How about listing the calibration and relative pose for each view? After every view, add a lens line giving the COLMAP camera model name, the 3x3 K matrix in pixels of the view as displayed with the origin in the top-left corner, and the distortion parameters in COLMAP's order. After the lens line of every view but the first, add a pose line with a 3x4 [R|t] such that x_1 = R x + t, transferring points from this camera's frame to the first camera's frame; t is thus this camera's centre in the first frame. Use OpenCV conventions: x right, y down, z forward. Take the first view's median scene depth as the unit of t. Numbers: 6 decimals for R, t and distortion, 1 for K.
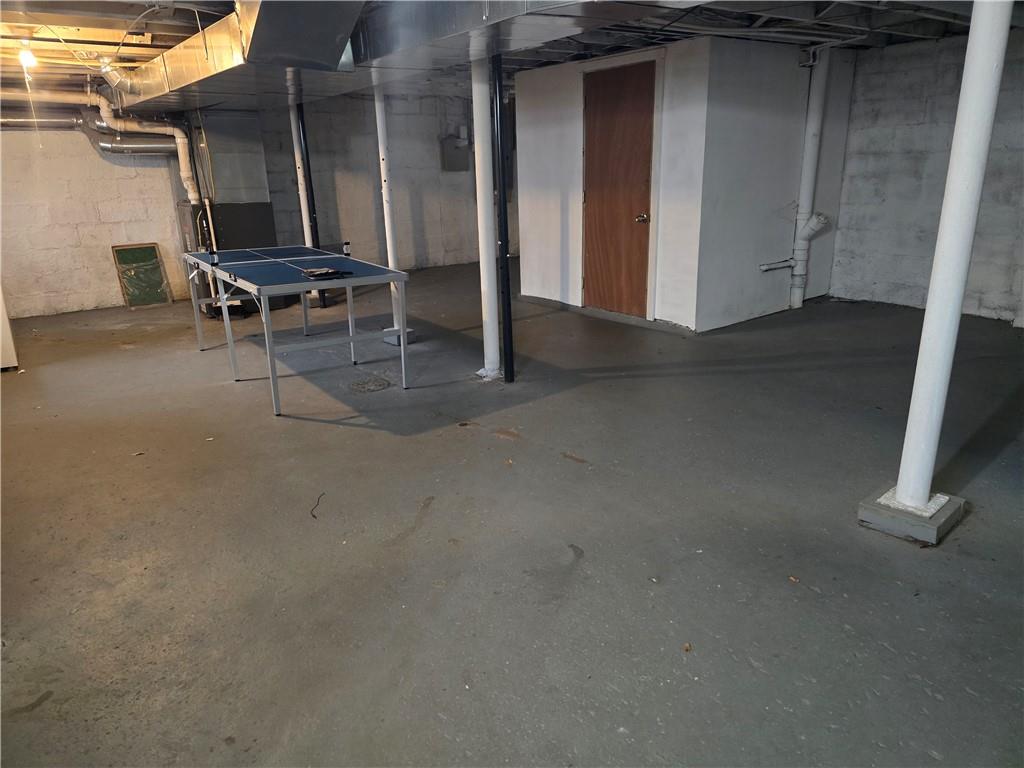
lens RADIAL K [[691.4, 0, 512.5], [0, 691.4, 381.3], [0, 0, 1]] dist [0.015737, -0.005685]
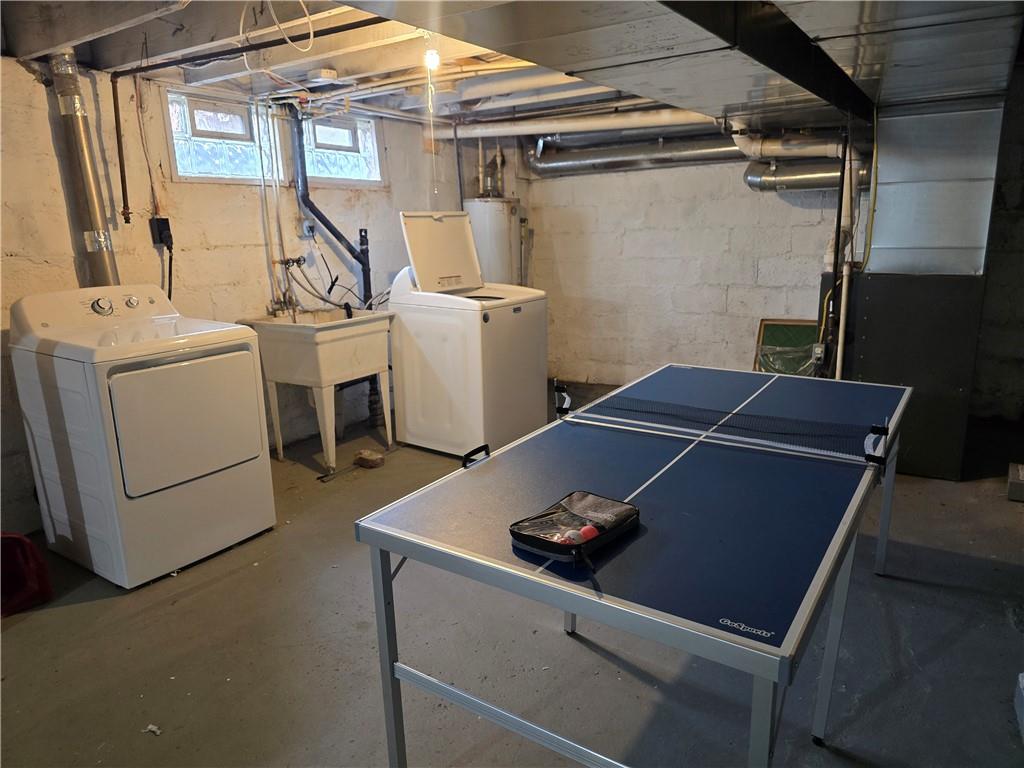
lens RADIAL K [[691.4, 0, 513.5], [0, 691.4, 389.1], [0, 0, 1]] dist [0.015737, -0.005685]
pose [[0.329624, 0.230325, -0.915586, 0.011267], [-0.260511, 0.954324, 0.146283, -0.170826], [0.907459, 0.190302, 0.374571, 0.537679]]
